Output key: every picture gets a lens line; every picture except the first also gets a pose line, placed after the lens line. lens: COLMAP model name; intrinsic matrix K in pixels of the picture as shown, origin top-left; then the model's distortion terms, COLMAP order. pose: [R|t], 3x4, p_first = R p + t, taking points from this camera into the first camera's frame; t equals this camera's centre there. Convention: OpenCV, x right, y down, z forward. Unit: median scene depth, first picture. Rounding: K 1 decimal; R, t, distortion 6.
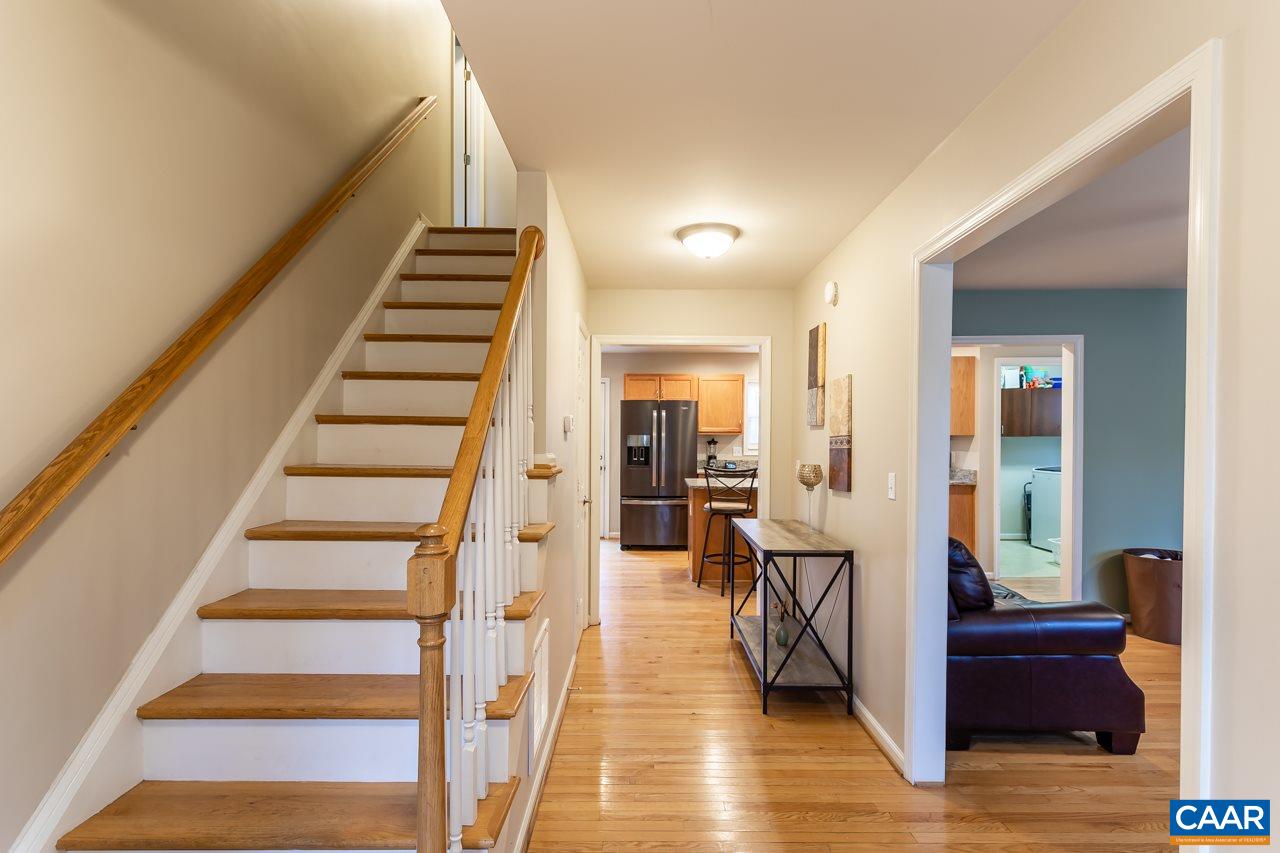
lens RADIAL K [[610.6, 0, 648.4], [0, 610.6, 435.7], [0, 0, 1]] dist [0.004522, 0.000132]
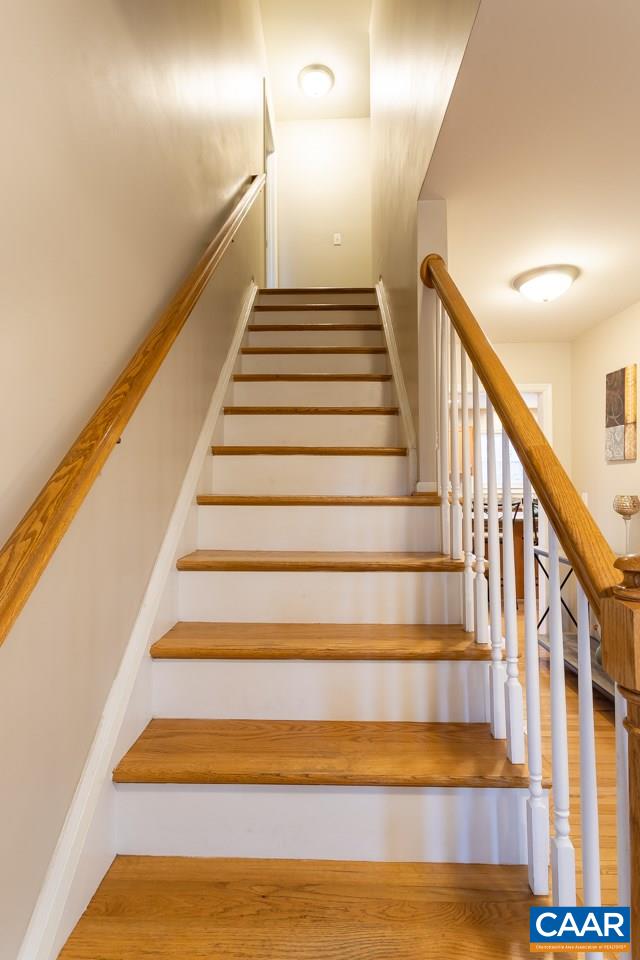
lens RADIAL K [[458.0, 0, 311.3], [0, 458.0, 477.9], [0, 0, 1]] dist [0.004522, 0.000132]
pose [[0.999263, -0.011839, -0.036509, -0.421452], [0.011224, 0.999792, -0.017010, 0.039642], [0.036703, 0.016587, 0.999189, 0.289227]]
